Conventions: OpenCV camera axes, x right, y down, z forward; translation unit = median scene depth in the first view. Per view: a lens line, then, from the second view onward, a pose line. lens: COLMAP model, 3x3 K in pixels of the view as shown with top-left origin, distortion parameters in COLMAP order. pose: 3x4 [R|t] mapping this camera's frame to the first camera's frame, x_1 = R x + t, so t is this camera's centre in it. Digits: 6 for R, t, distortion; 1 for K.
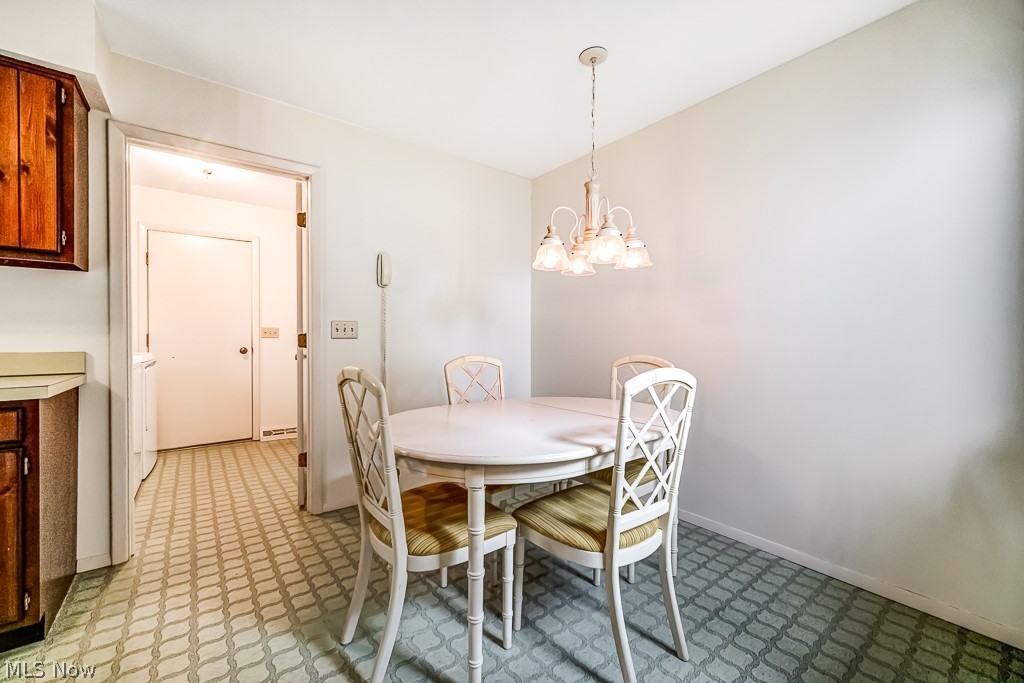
lens RADIAL K [[409.2, 0, 507.5], [0, 409.2, 339.1], [0, 0, 1]] dist [-0.002204, -0.000538]
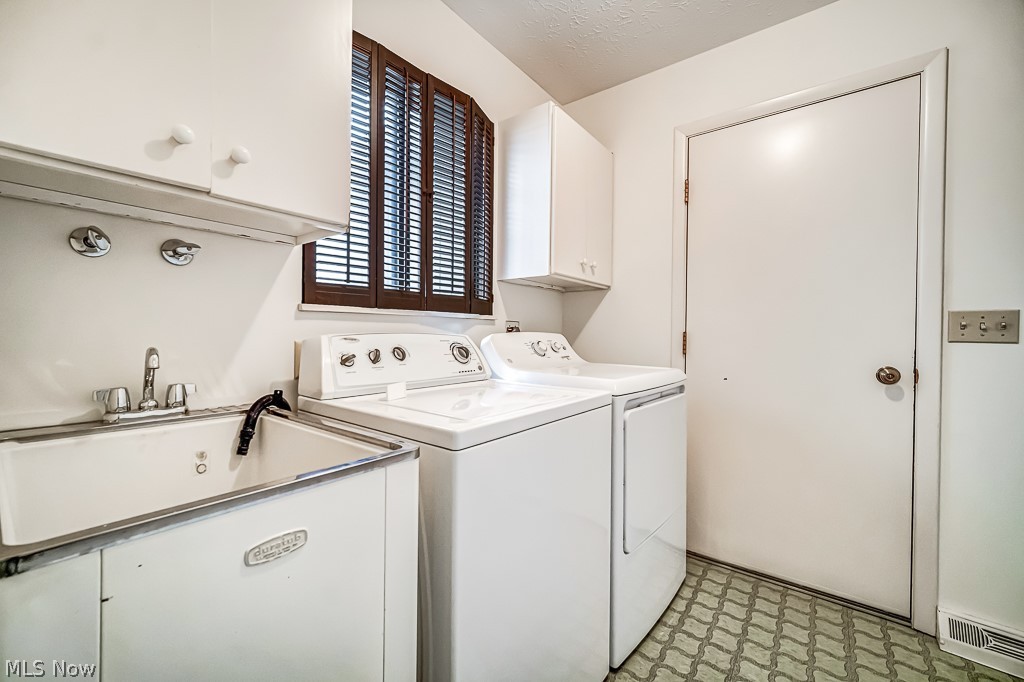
lens RADIAL K [[409.2, 0, 507.5], [0, 409.2, 338.6], [0, 0, 1]] dist [-0.002204, -0.000538]
pose [[0.252952, 0.011799, -0.967407, -0.379107], [-0.019158, 0.999791, 0.007185, -0.000843], [0.967289, 0.016717, 0.253125, 0.578002]]
